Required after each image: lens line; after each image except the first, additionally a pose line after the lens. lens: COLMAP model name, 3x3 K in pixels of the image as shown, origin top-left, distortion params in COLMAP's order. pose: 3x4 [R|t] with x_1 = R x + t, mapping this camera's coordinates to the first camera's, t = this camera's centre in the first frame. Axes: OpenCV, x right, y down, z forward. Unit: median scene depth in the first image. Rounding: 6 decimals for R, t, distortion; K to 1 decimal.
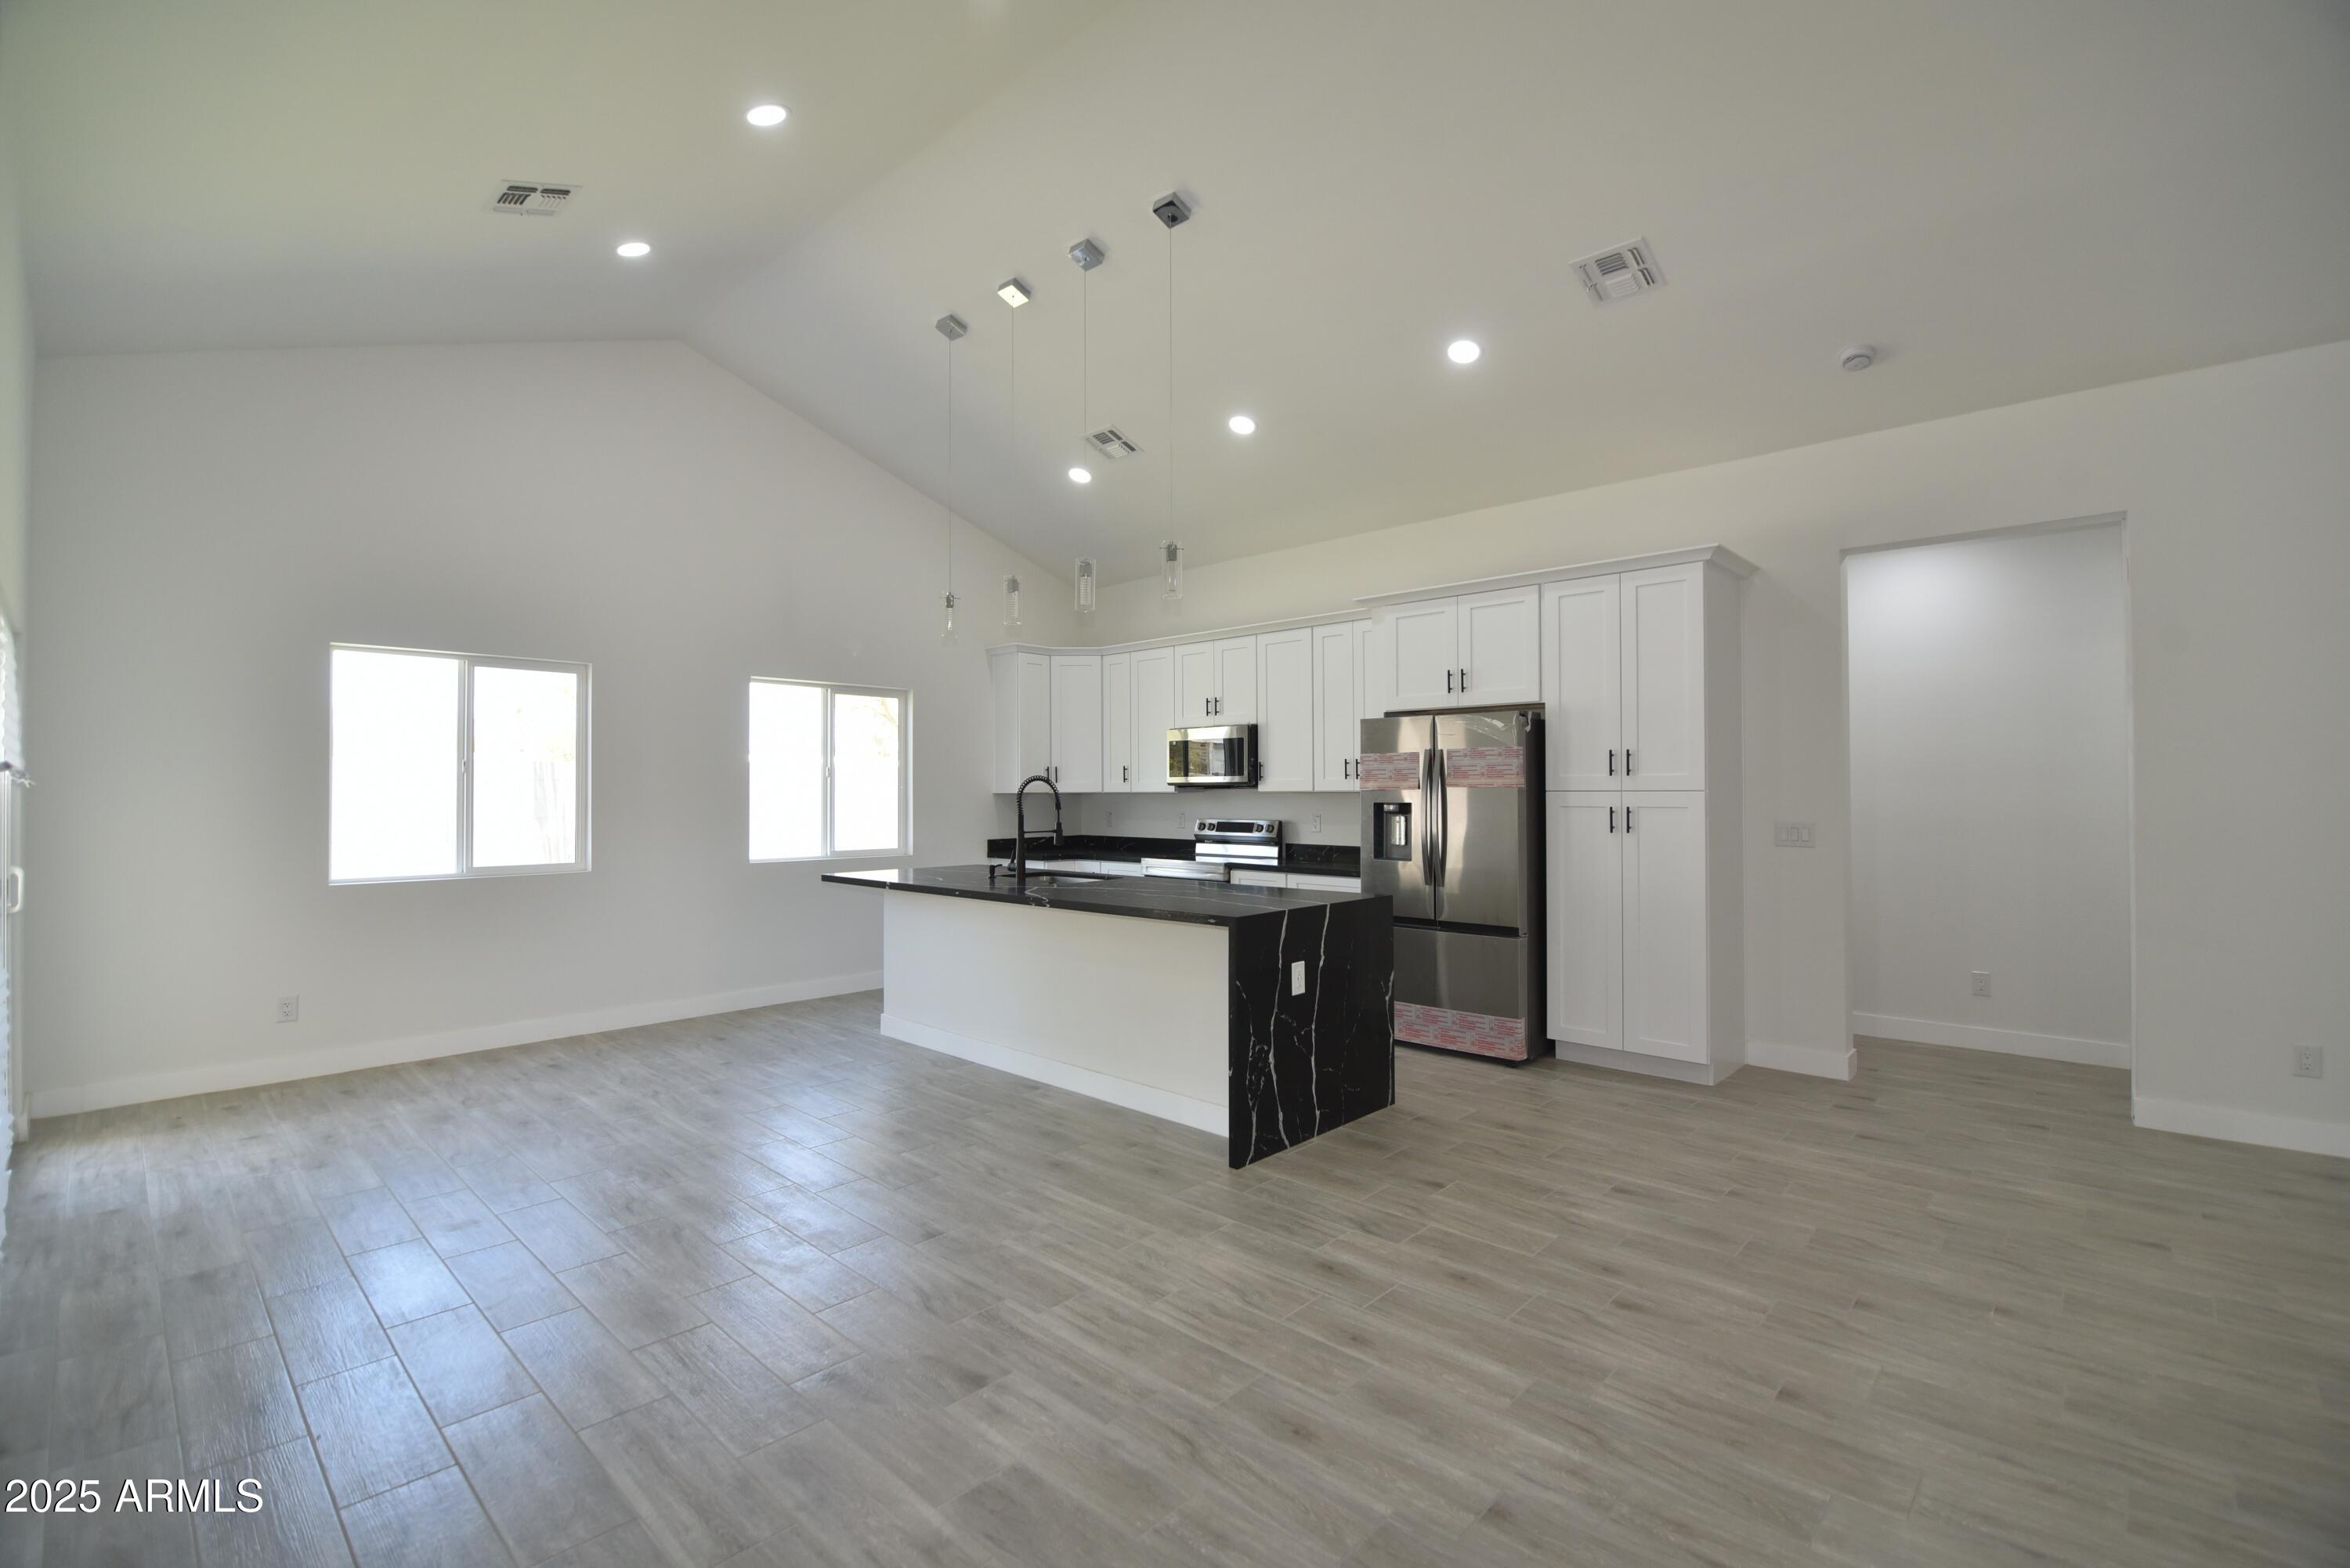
lens RADIAL K [[1033.7, 0, 1169.2], [0, 1033.7, 778.2], [0, 0, 1]] dist [-0.002468, -0.010391]
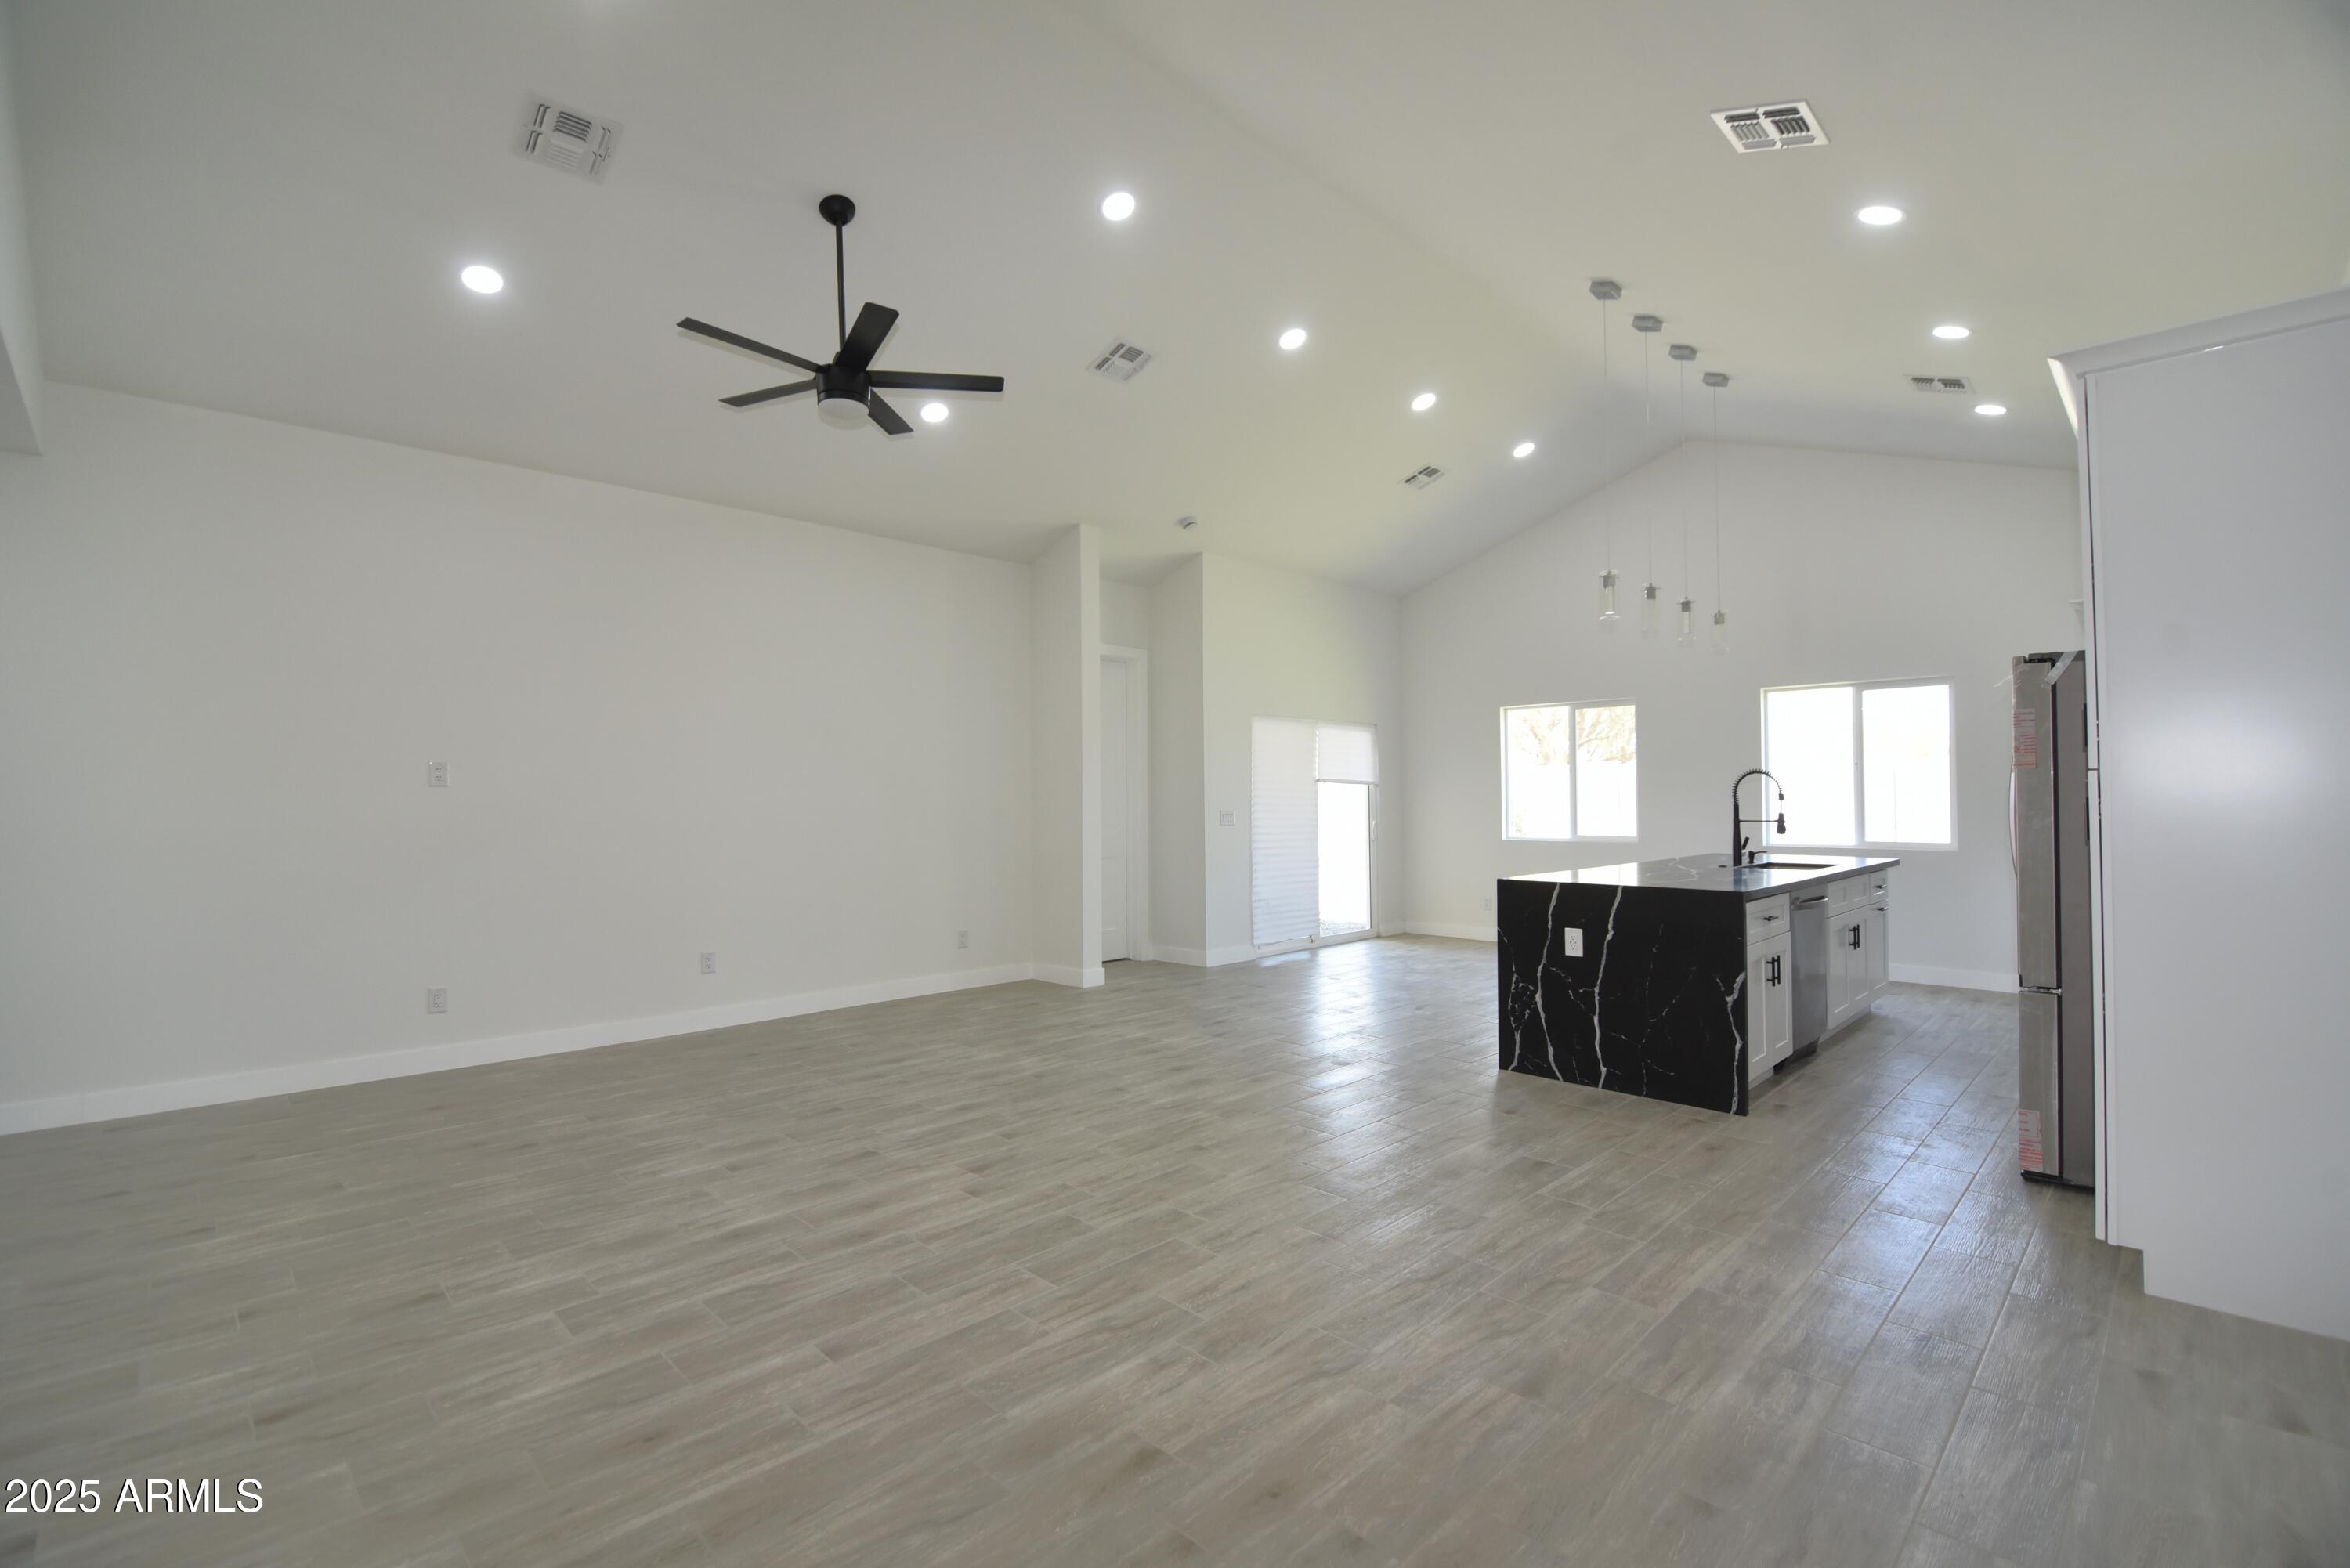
lens RADIAL K [[1033.7, 0, 1169.2], [0, 1033.7, 778.2], [0, 0, 1]] dist [-0.002468, -0.010391]
pose [[-0.037055, -0.017092, -0.999167, 1.096170], [0.020120, 0.999638, -0.017846, 0.016334], [0.999111, -0.020765, -0.036698, 0.491550]]
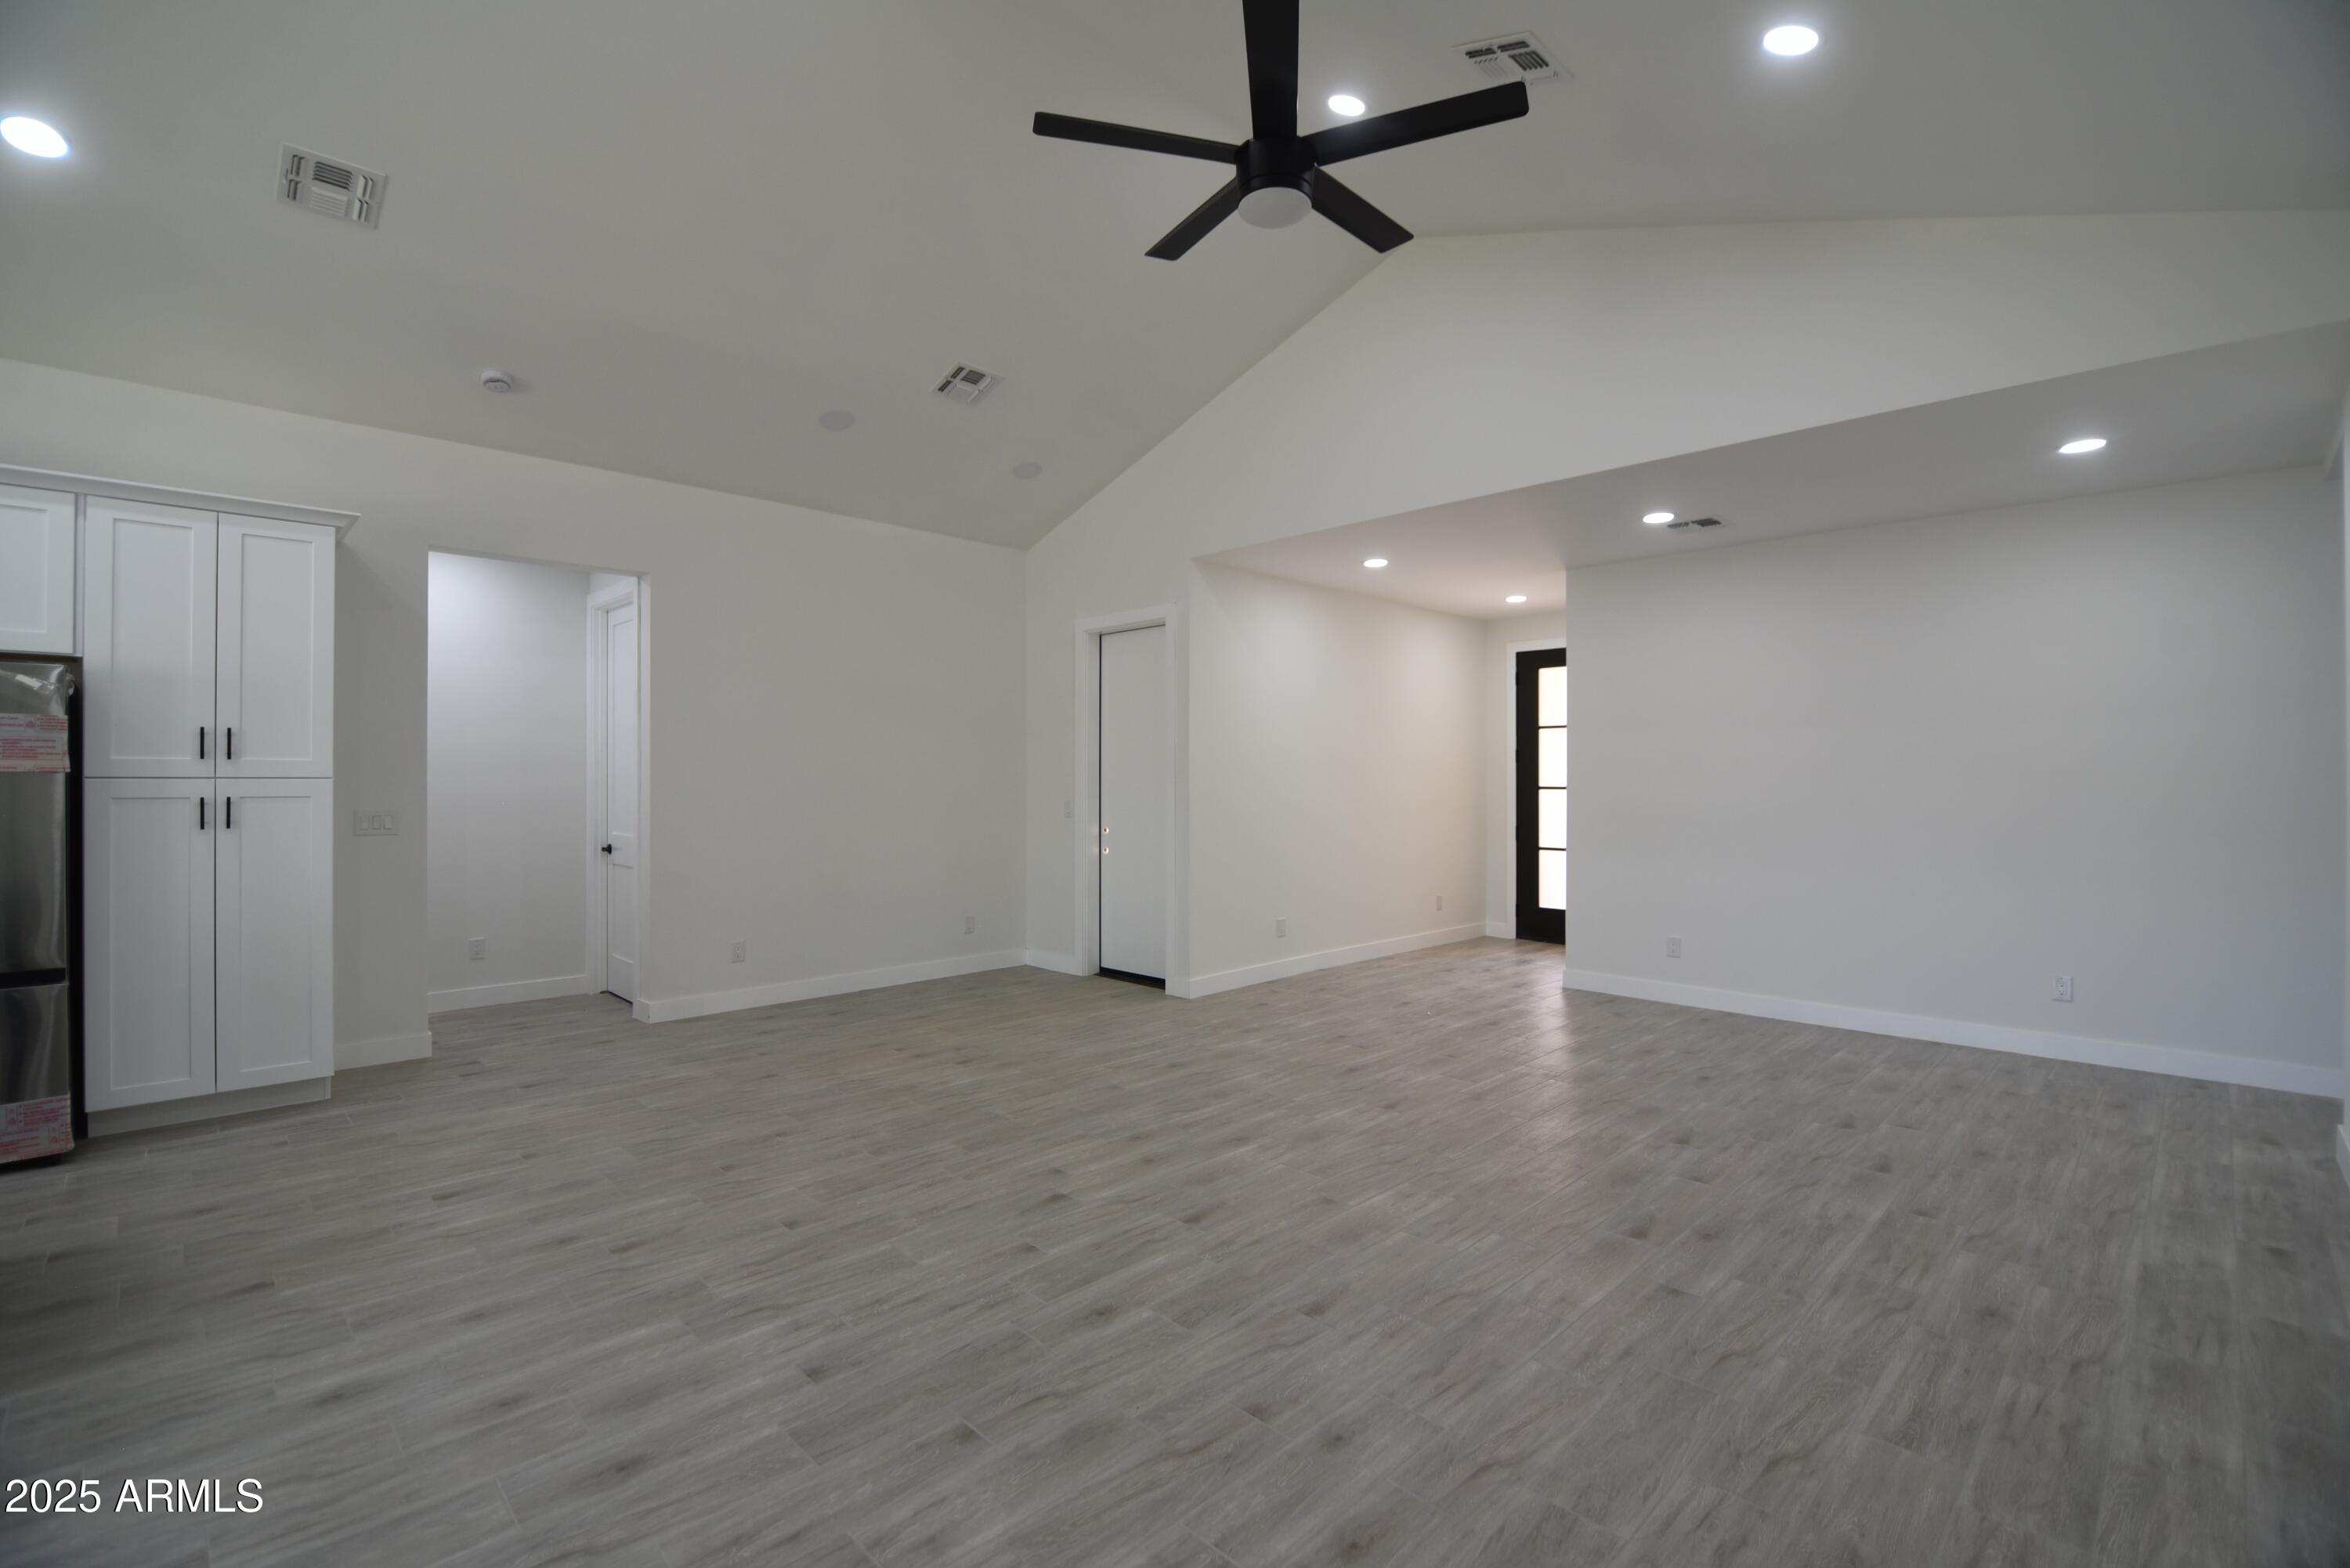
lens RADIAL K [[1033.7, 0, 1169.2], [0, 1033.7, 778.2], [0, 0, 1]] dist [-0.002468, -0.010391]
pose [[0.037600, 0.003167, 0.999288, -0.357163], [-0.014607, 0.999890, -0.002620, 0.003730], [-0.999186, -0.014498, 0.037642, 0.220126]]
